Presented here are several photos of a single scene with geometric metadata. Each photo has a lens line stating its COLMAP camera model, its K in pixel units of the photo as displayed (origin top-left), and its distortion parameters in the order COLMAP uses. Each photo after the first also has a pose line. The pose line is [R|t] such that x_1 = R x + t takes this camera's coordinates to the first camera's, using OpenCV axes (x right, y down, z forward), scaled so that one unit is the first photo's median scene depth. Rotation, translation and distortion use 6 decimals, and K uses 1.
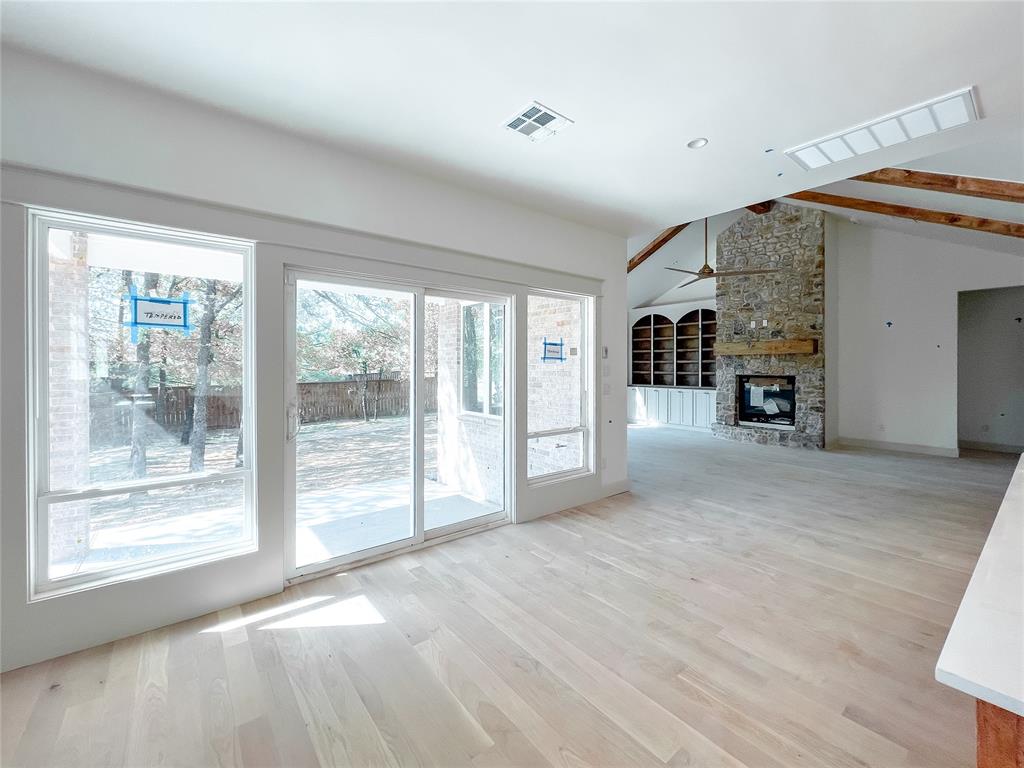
lens RADIAL K [[431.3, 0, 509.4], [0, 431.3, 364.0], [0, 0, 1]] dist [-0.001434, -0.000177]
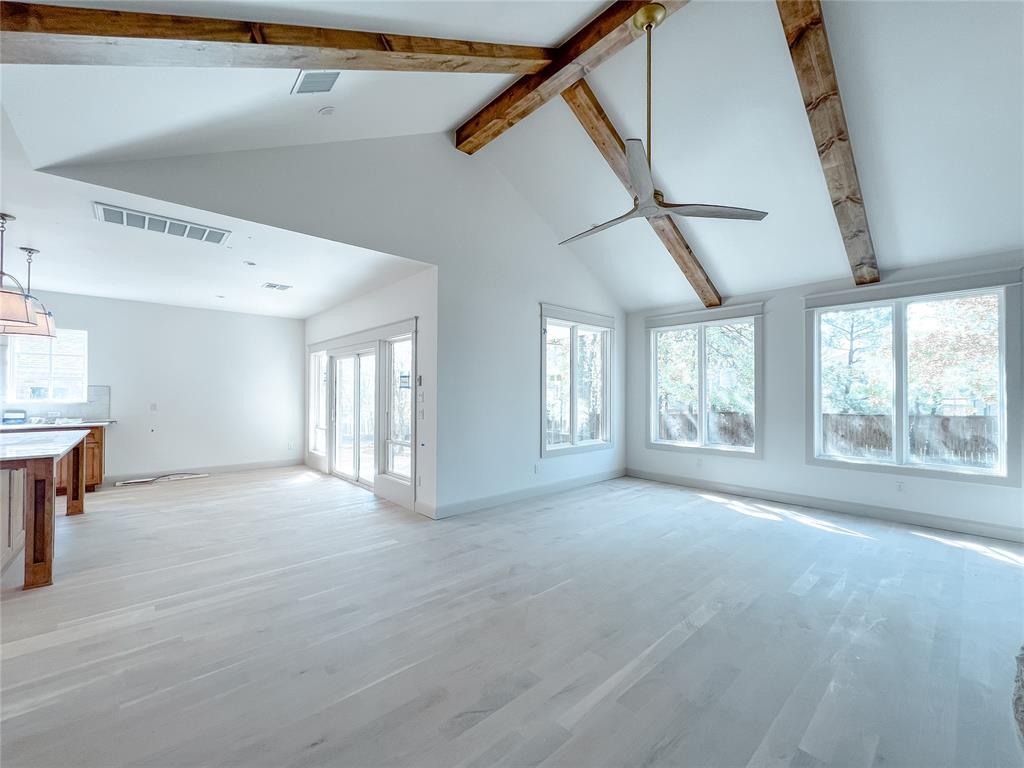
lens RADIAL K [[415.1, 0, 512.0], [0, 415.1, 384.0], [0, 0, 1]] dist [0.000554, 0.000043]
pose [[0.067651, -0.019637, -0.997516, 0.971258], [-0.004914, 0.999788, -0.020015, 0.001351], [0.997697, 0.006256, 0.067540, 0.869299]]
